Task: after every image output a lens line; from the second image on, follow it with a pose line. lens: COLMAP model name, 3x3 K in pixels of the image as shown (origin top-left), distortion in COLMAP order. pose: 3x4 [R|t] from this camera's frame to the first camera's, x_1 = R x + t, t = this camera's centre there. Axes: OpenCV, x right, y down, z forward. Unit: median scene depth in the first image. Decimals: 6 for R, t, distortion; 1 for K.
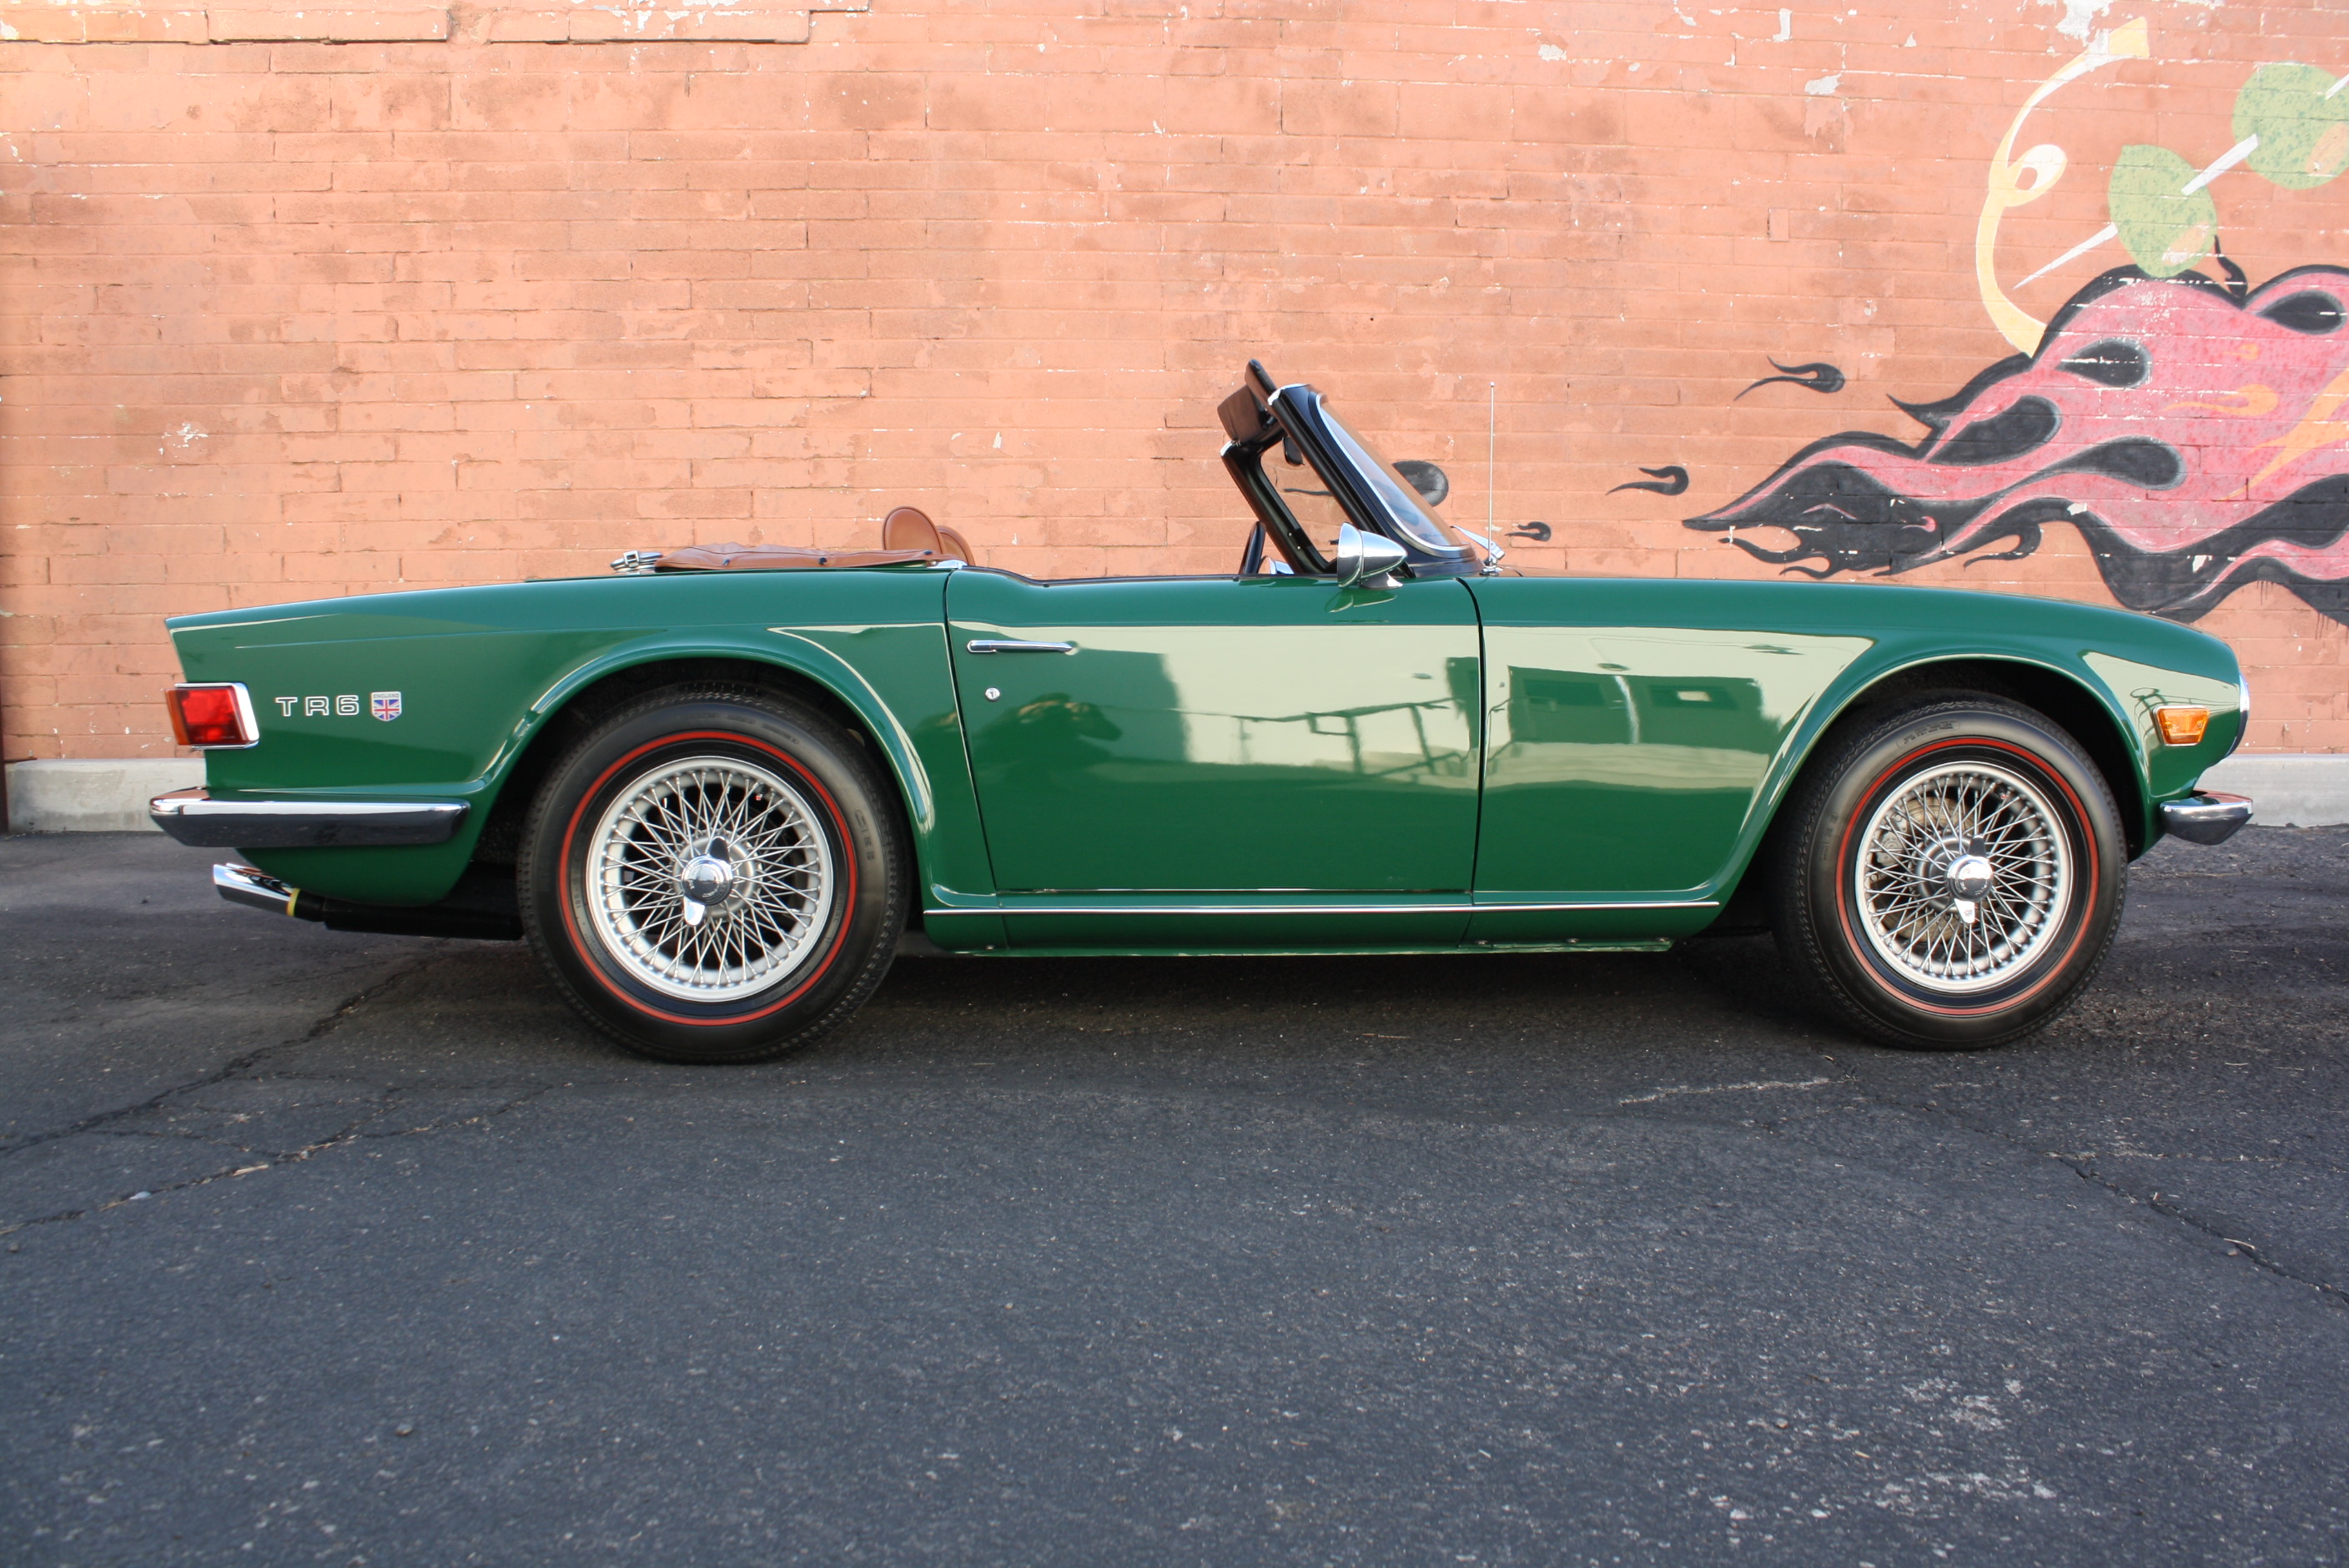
lens RADIAL K [[1987.5, 0, 1204.3], [0, 1987.5, 779.4], [0, 0, 1]] dist [-0.168811, 0.153081]
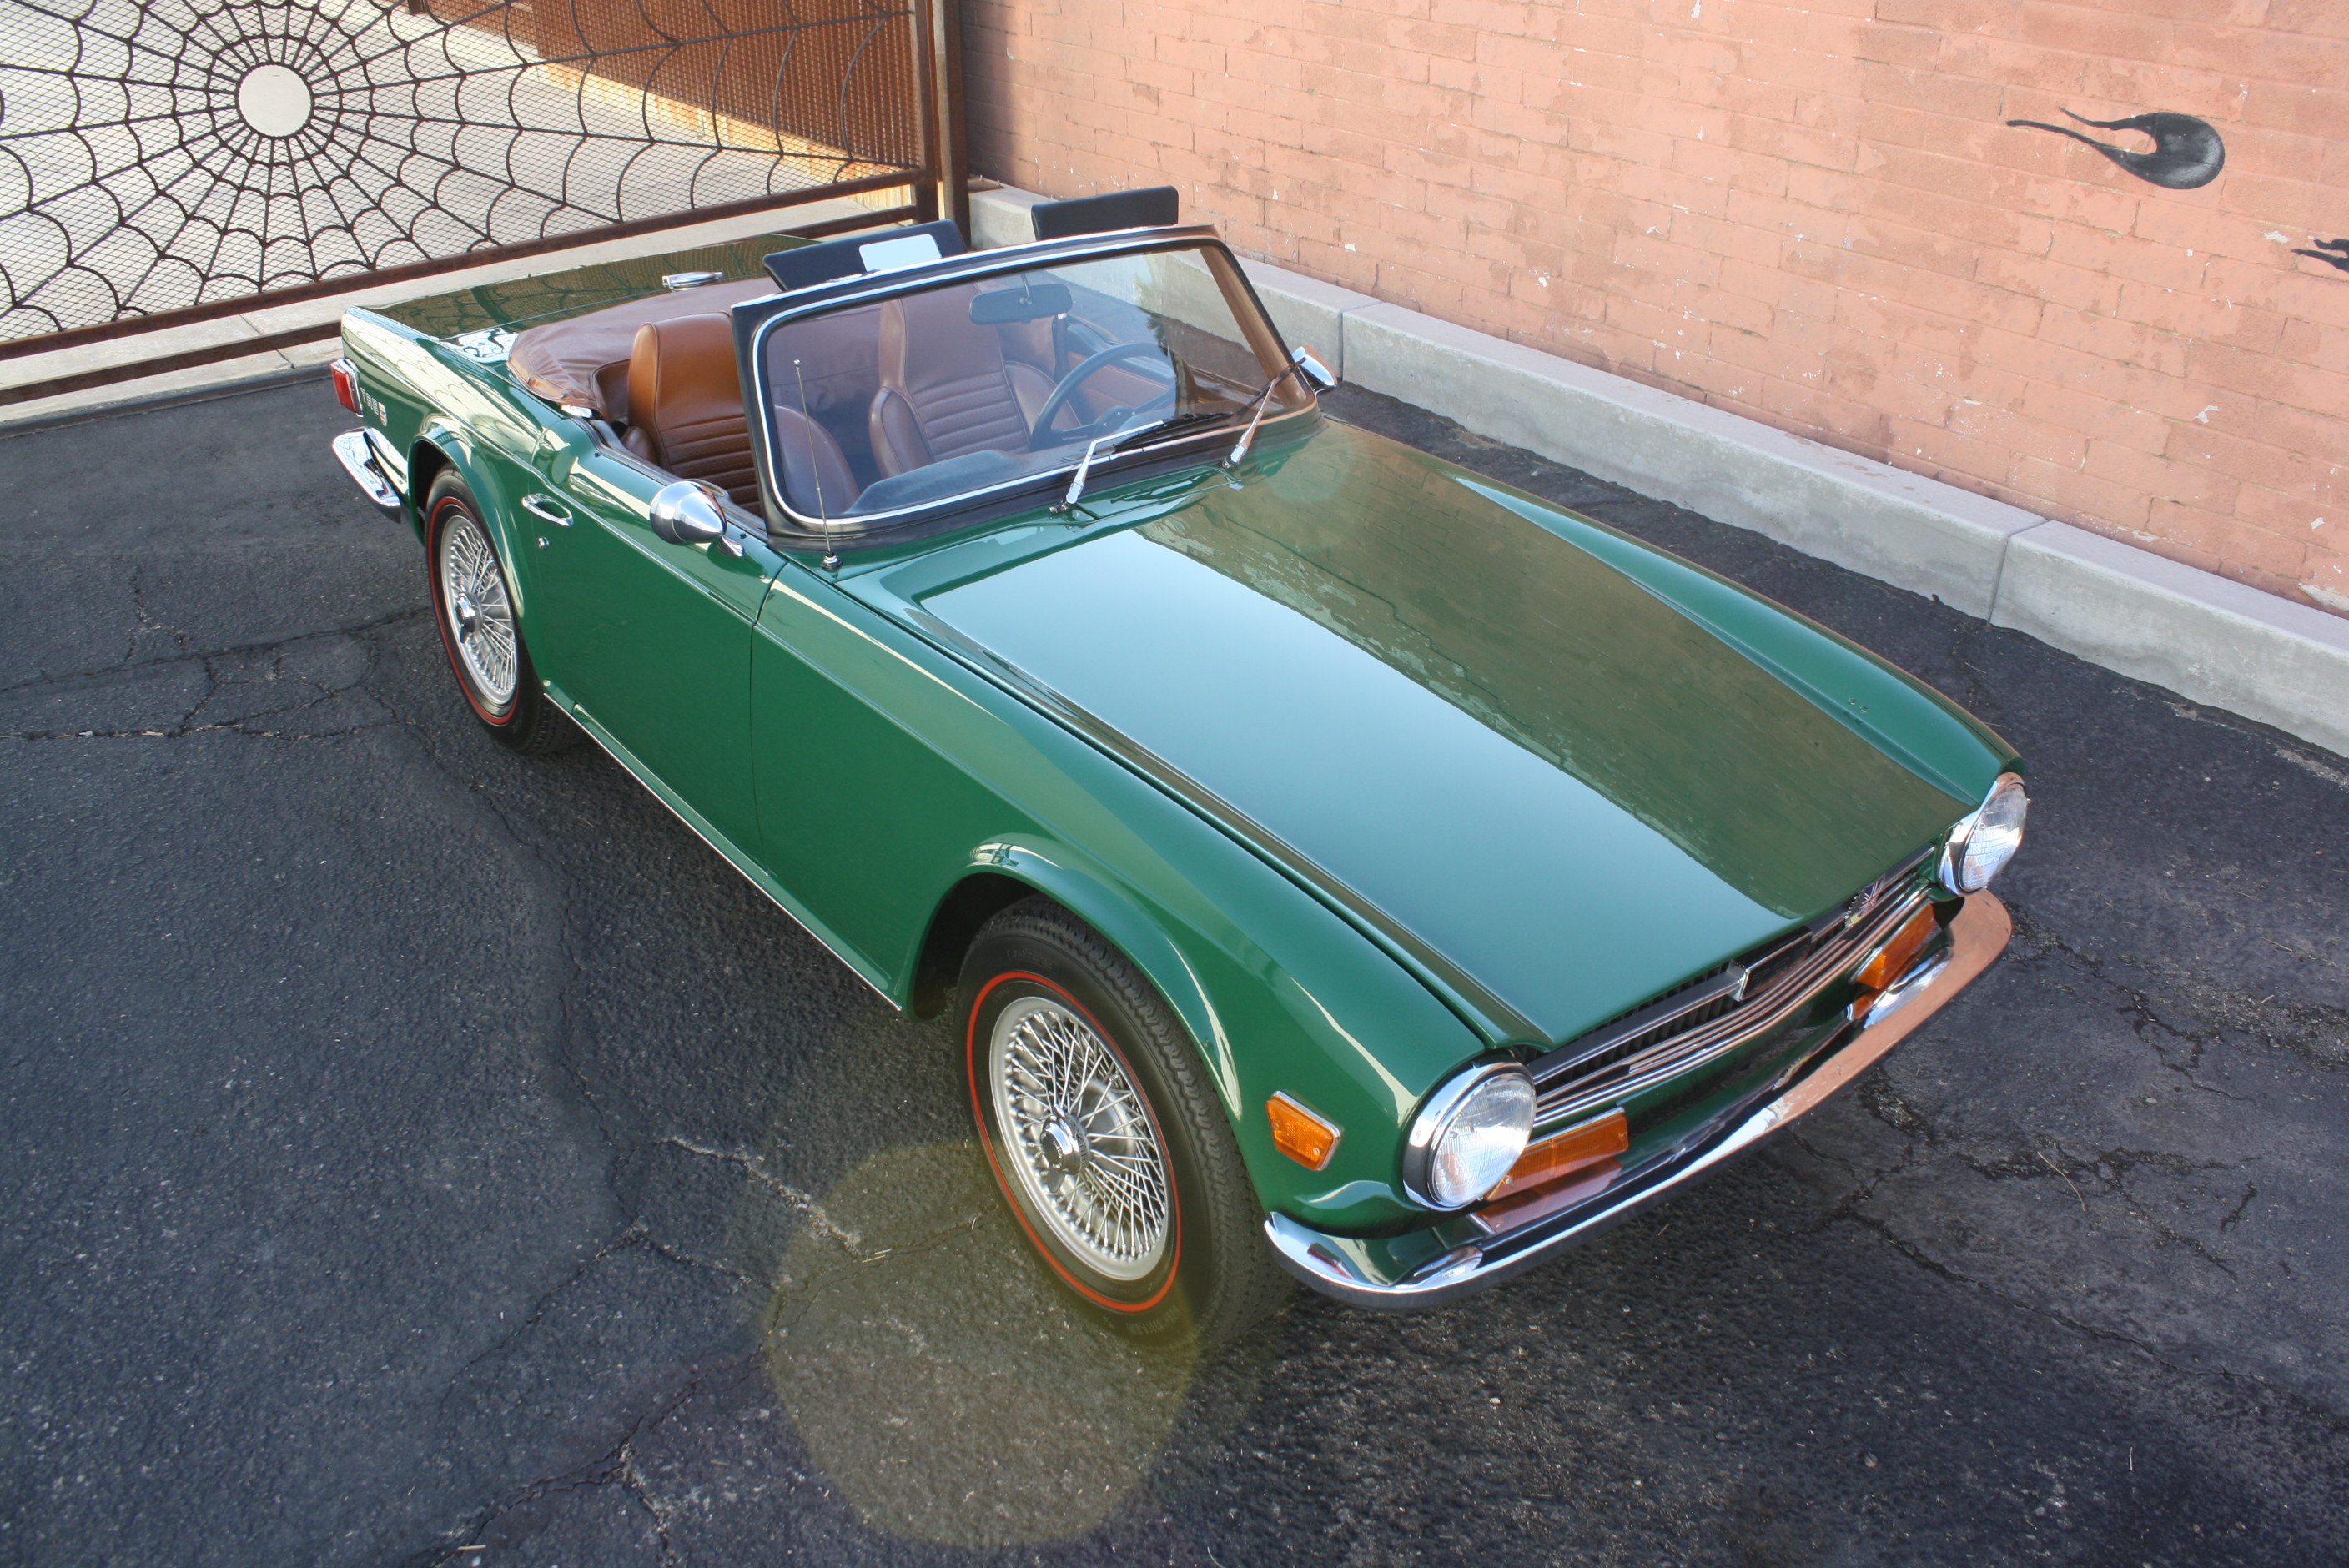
lens RADIAL K [[1978.9, 0, 1210.0], [0, 1978.9, 784.8], [0, 0, 1]] dist [-0.165811, 0.145435]
pose [[0.574362, 0.405228, -0.711265, 0.477322], [-0.080946, 0.892735, 0.443251, -0.220477], [0.814589, -0.197012, 0.545555, 0.333728]]
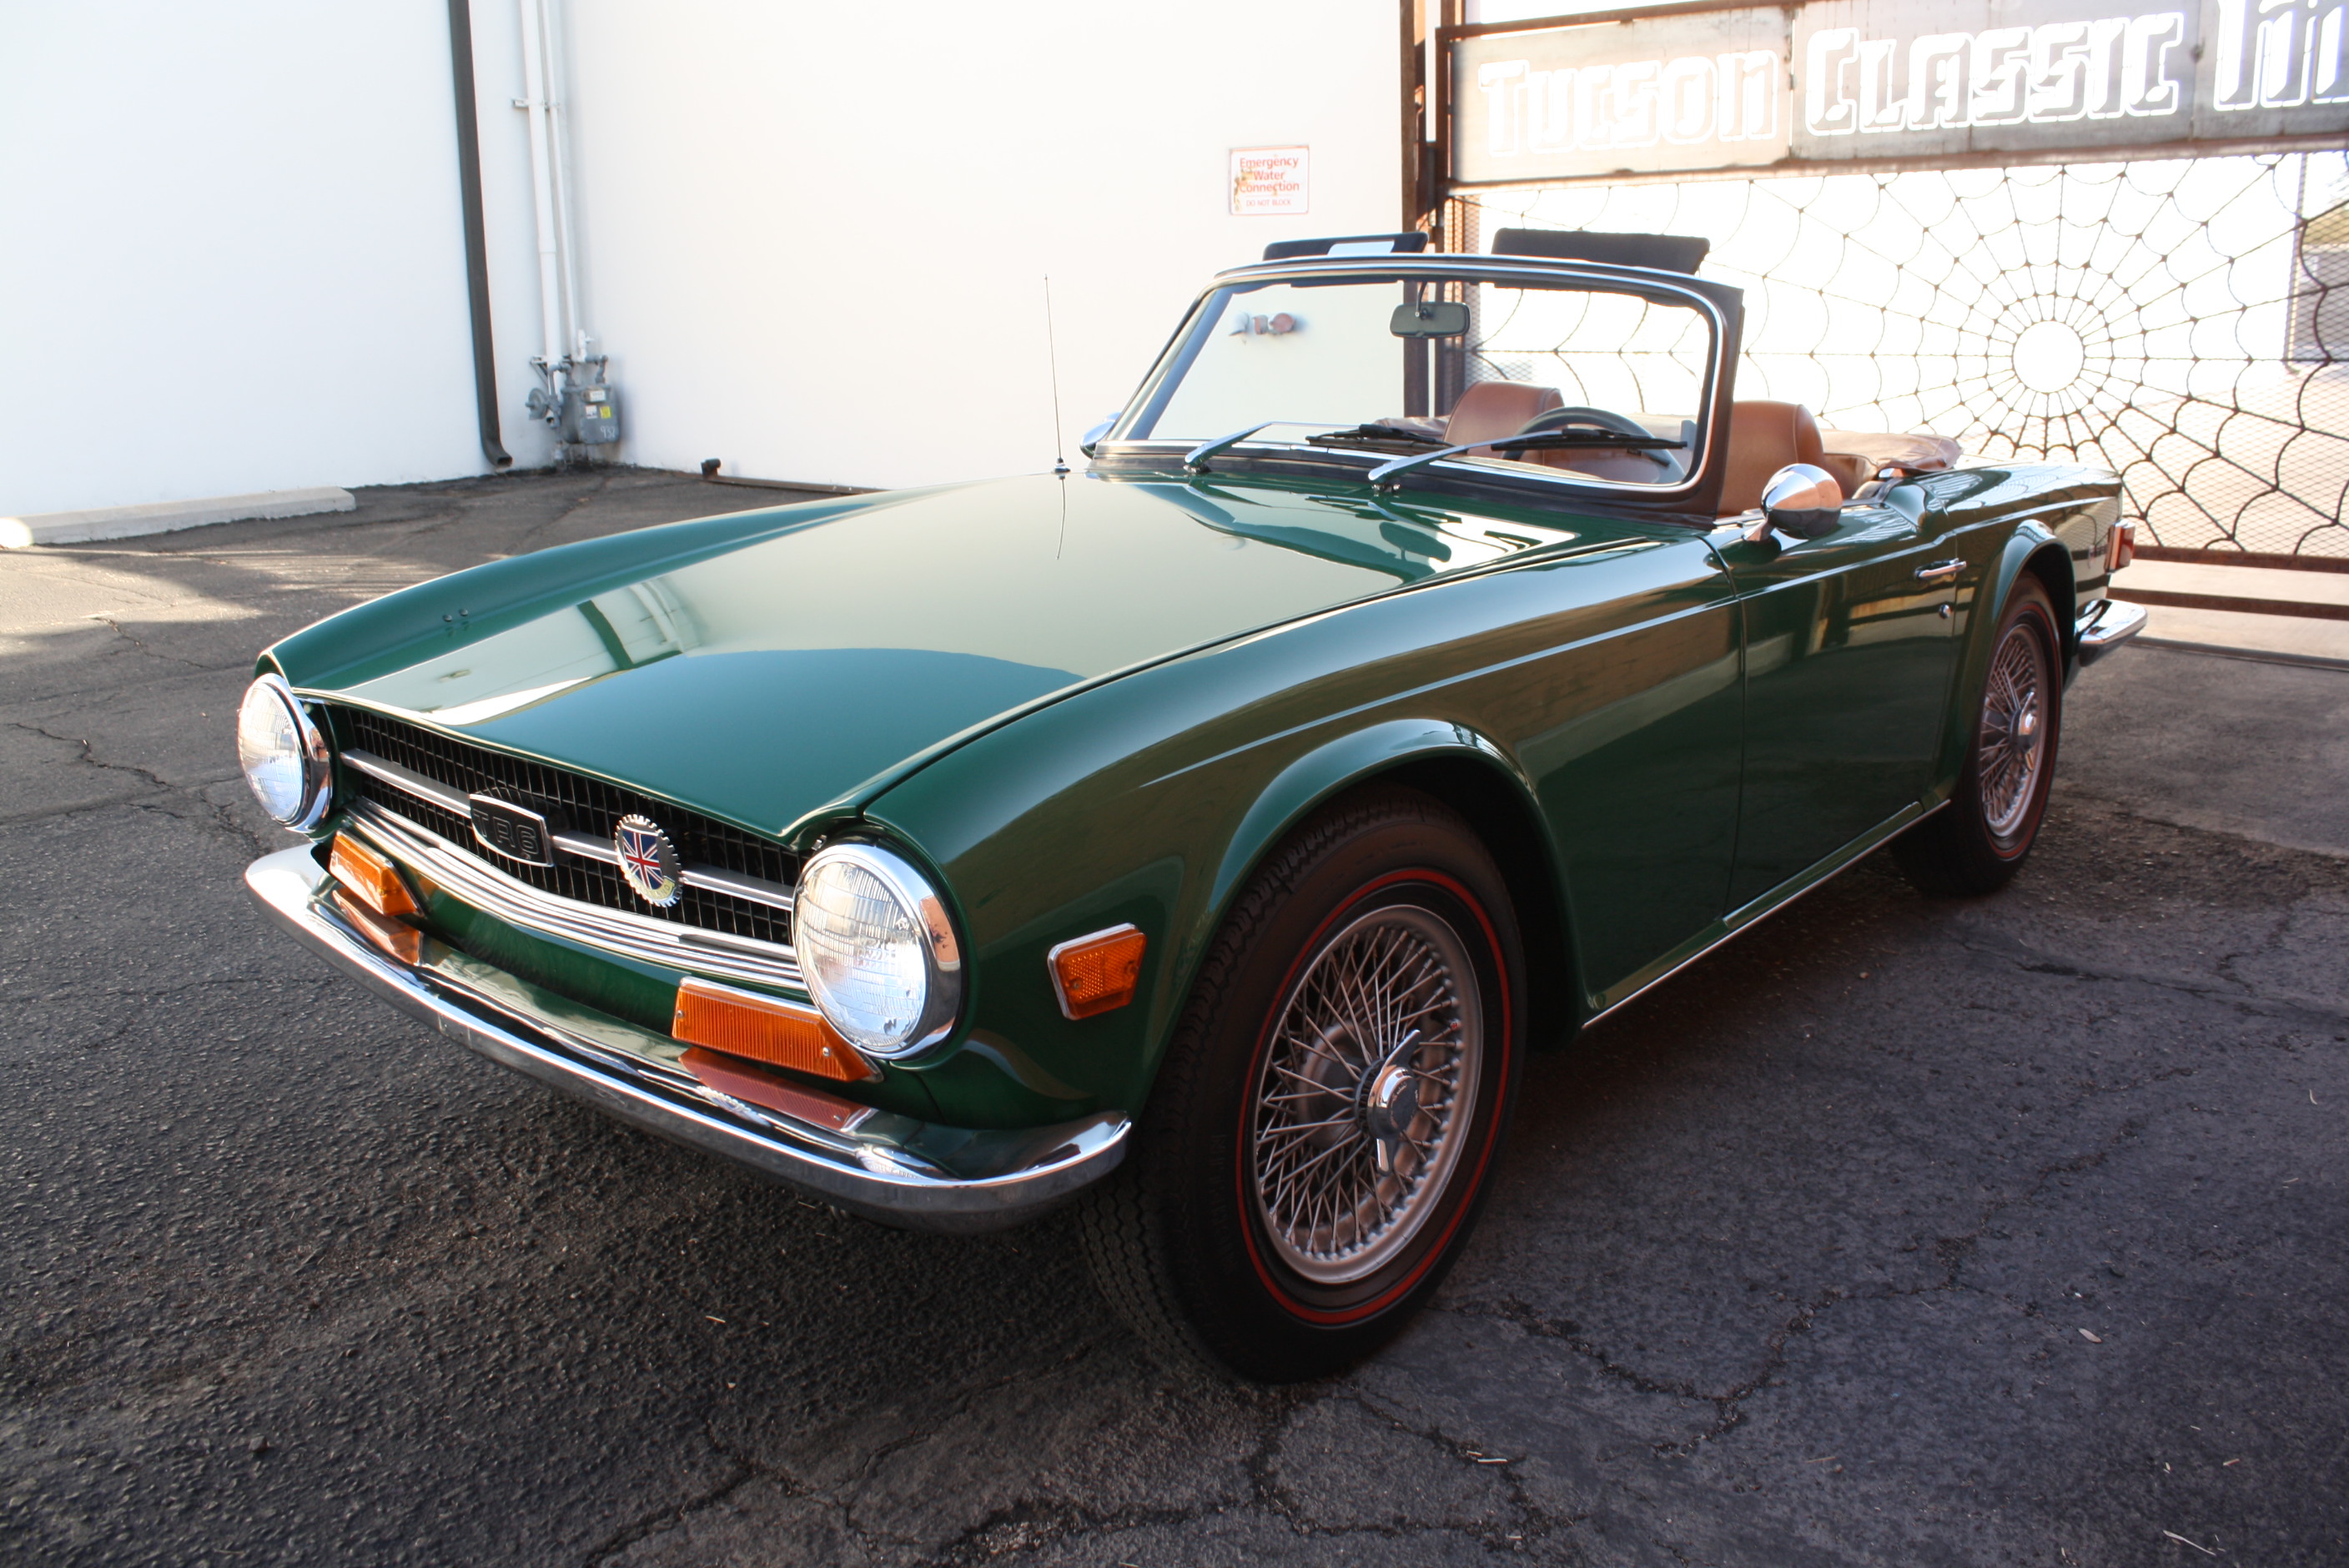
lens RADIAL K [[1987.5, 0, 1204.3], [0, 1987.5, 779.4], [0, 0, 1]] dist [-0.168811, 0.153081]
pose [[-0.695979, 0.175291, -0.696338, 0.419142], [-0.059039, 0.952494, 0.298782, -0.133423], [0.715631, 0.249057, -0.652567, 0.902612]]
